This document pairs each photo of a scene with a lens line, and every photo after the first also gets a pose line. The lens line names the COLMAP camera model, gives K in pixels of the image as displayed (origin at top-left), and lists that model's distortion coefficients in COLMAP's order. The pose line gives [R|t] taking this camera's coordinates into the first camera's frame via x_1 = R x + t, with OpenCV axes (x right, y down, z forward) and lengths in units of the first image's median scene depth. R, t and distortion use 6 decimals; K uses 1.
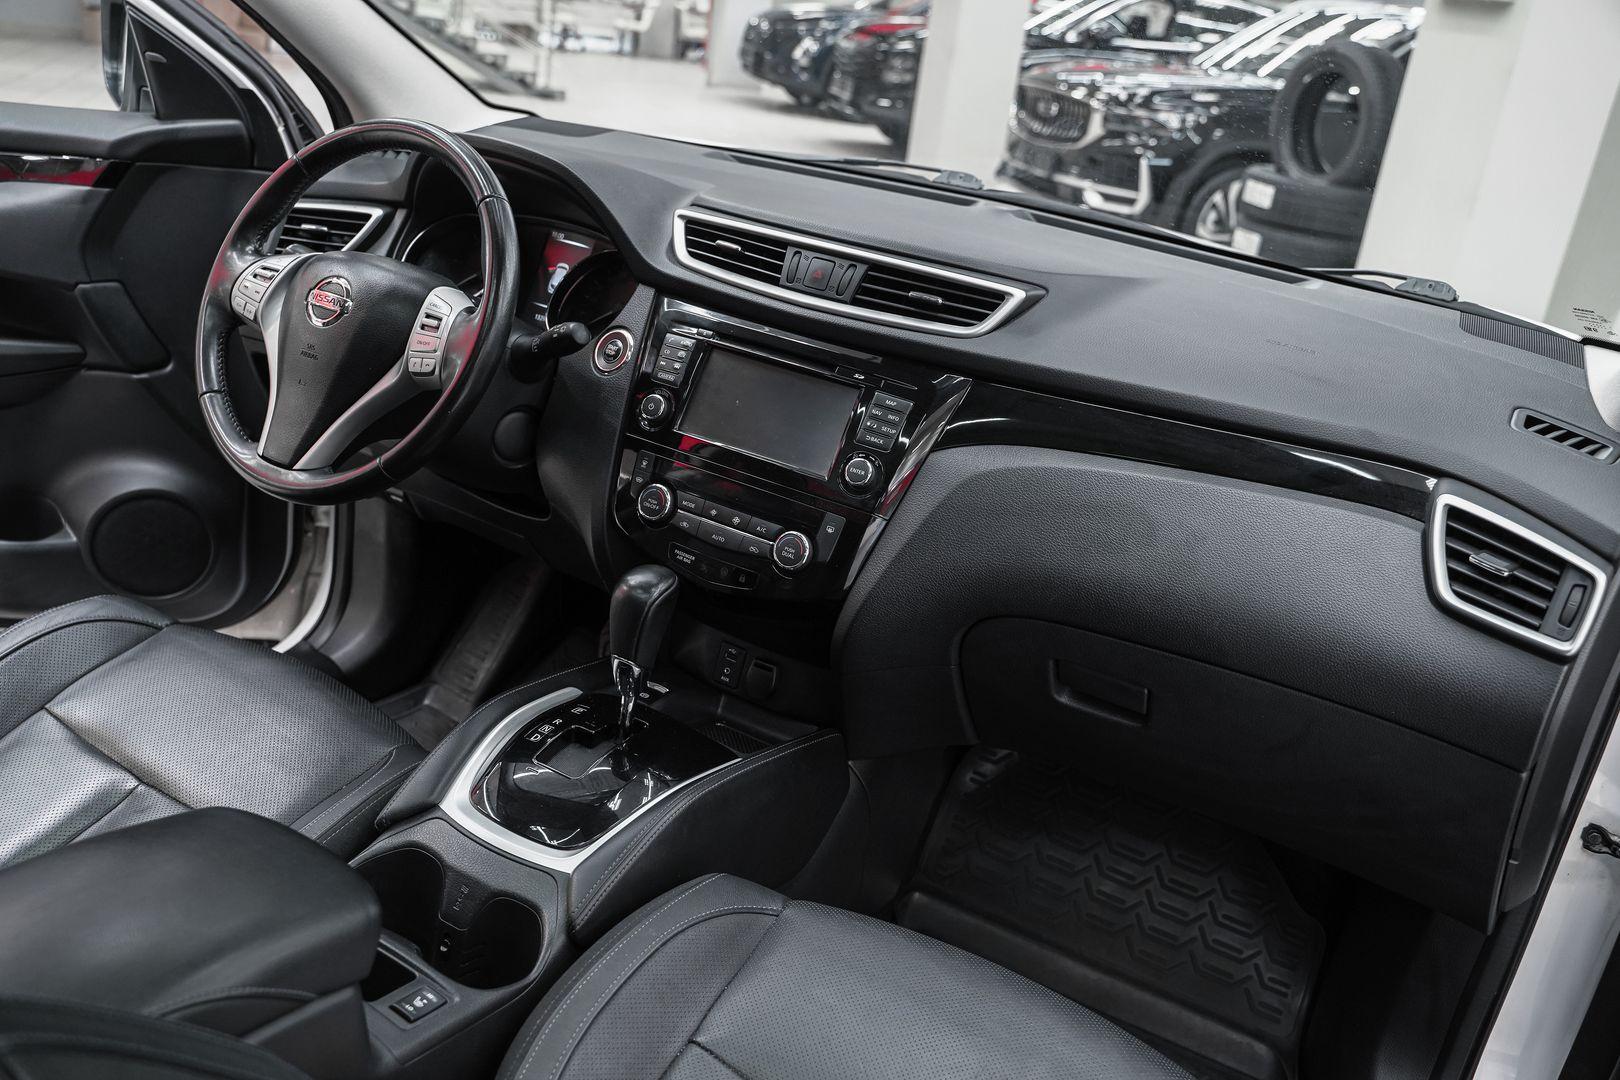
lens RADIAL K [[1302.6, 0, 790.1], [0, 1302.6, 555.2], [0, 0, 1]] dist [-0.113536, 0.081179]
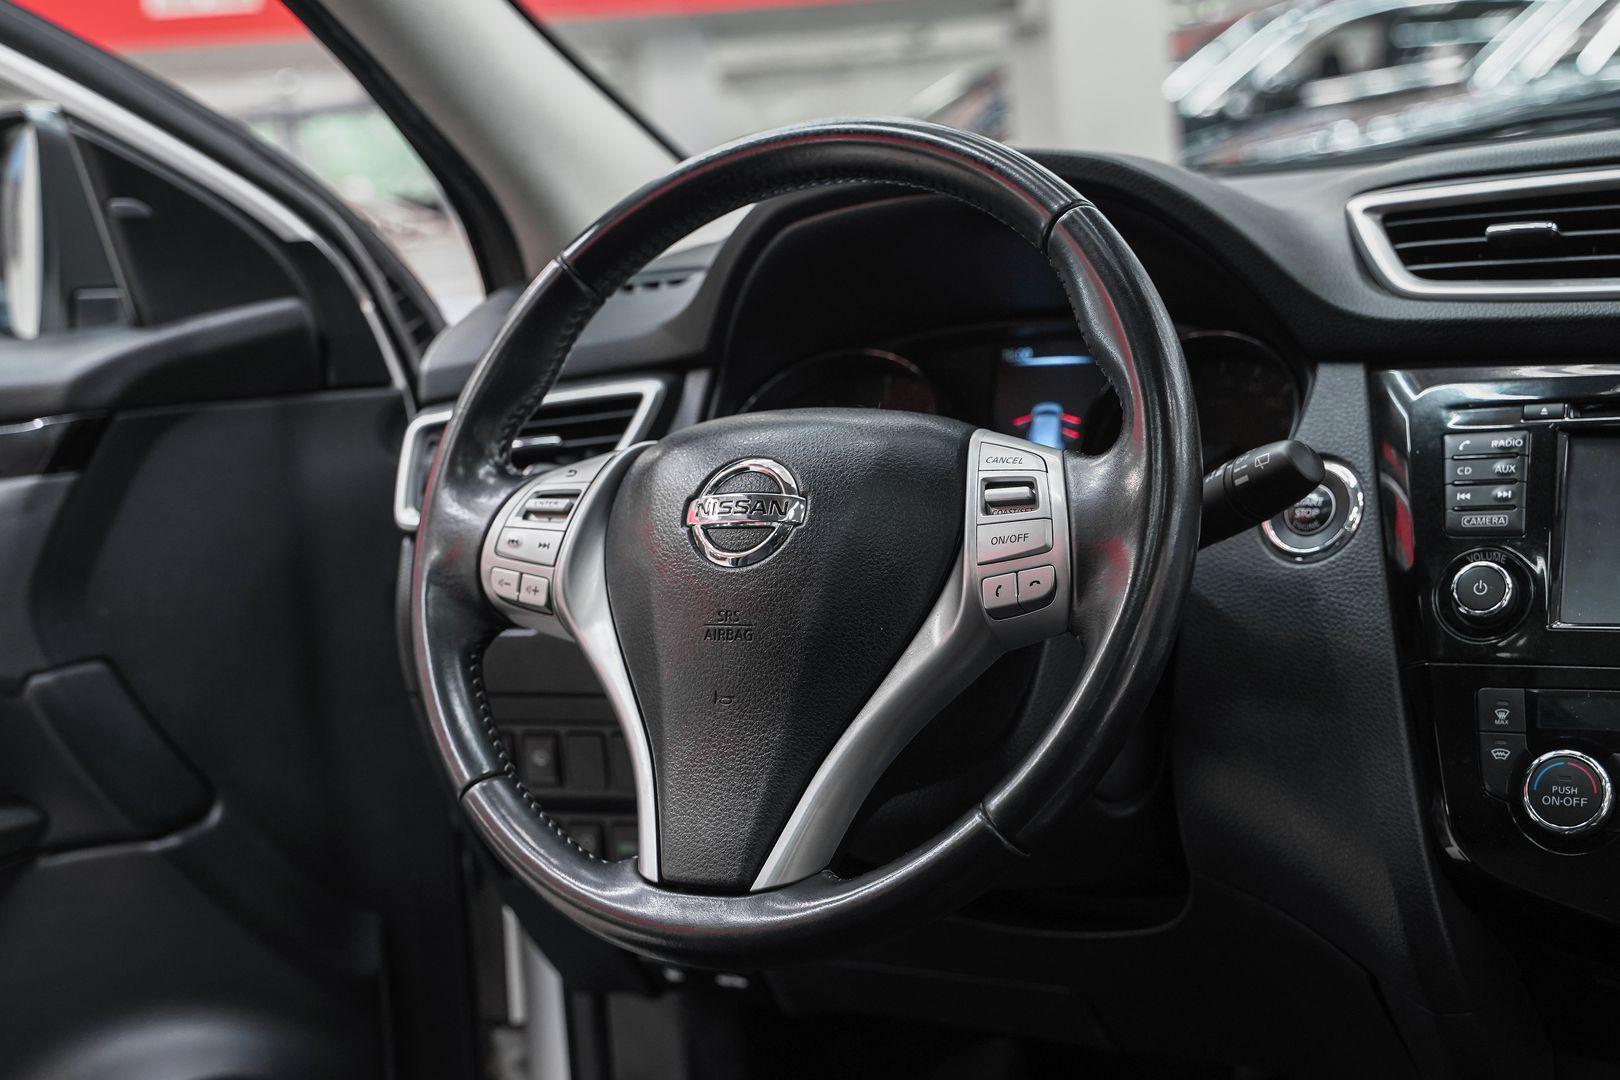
lens RADIAL K [[2202.9, 0, 808.9], [0, 2202.9, 505.0], [0, 0, 1]] dist [0.018835, 0.031048]
pose [[0.974102, -0.224923, -0.023126, -0.301484], [0.212258, 0.944885, -0.249278, -0.000829], [0.077920, 0.237913, 0.968156, 0.230317]]
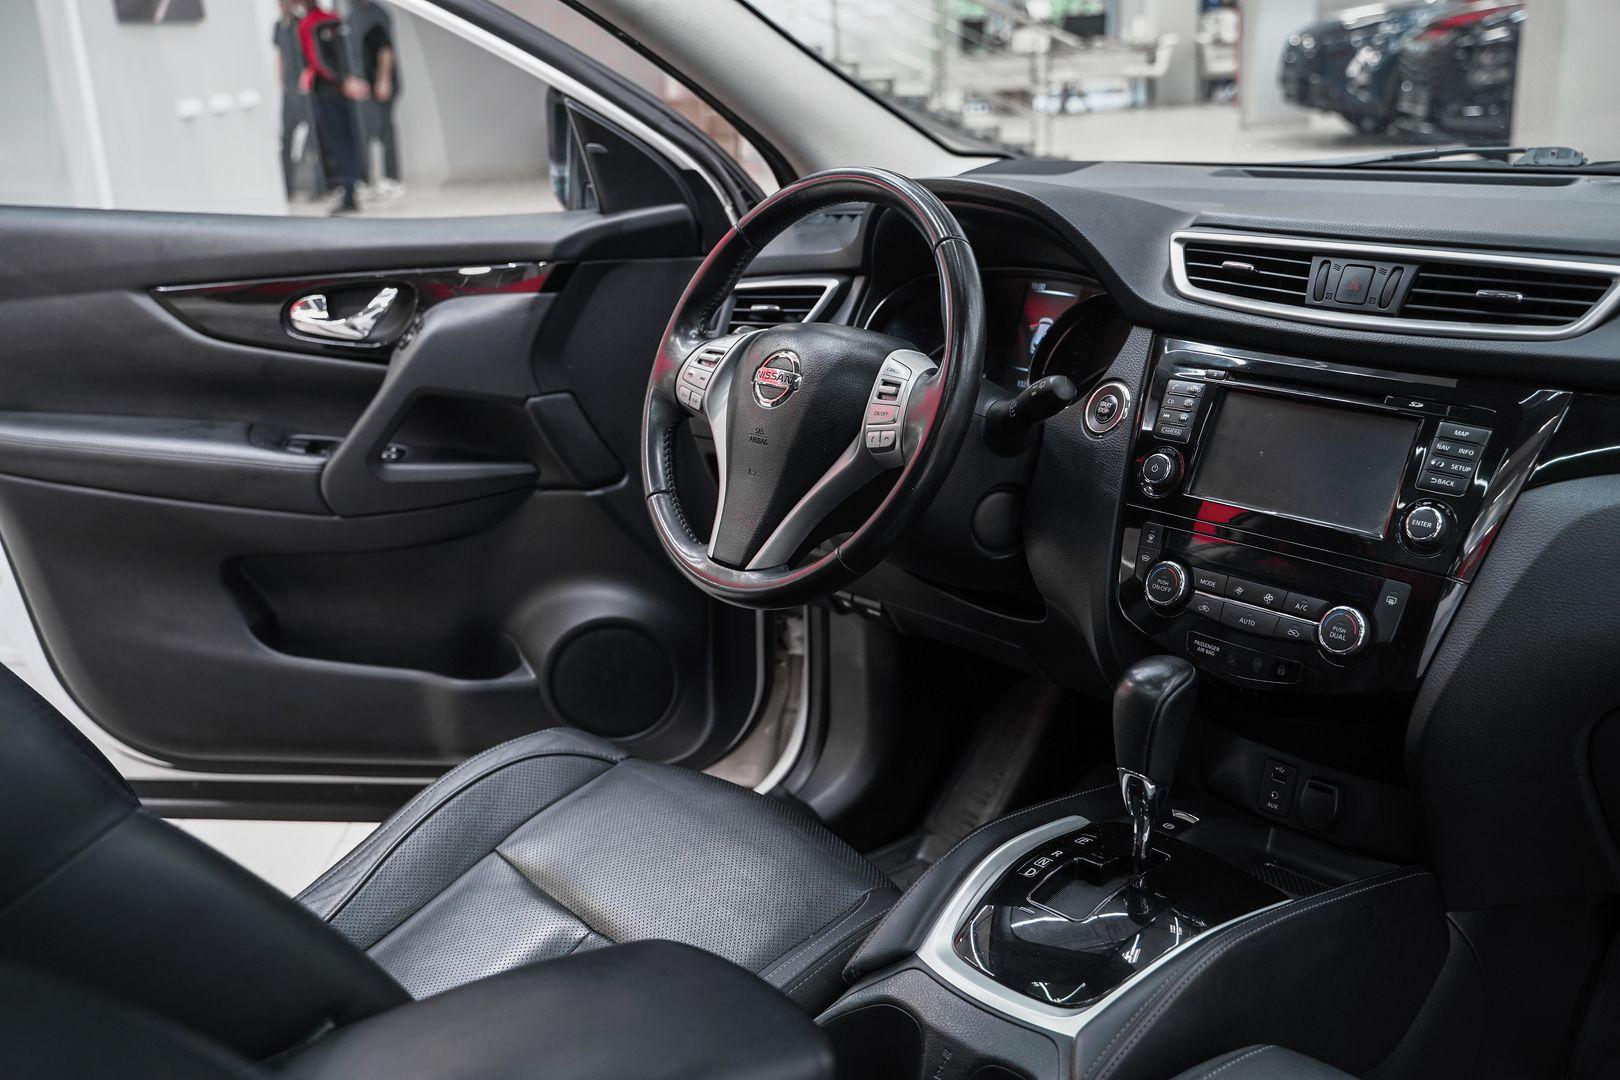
lens RADIAL K [[1571.3, 0, 829.9], [0, 1571.3, 539.3], [0, 0, 1]] dist [-0.061985, 0.111659]
pose [[0.940865, -0.071718, -0.331104, 0.024199], [0.036212, 0.993026, -0.112193, 0.033150], [0.336841, 0.093568, 0.936901, 0.005824]]
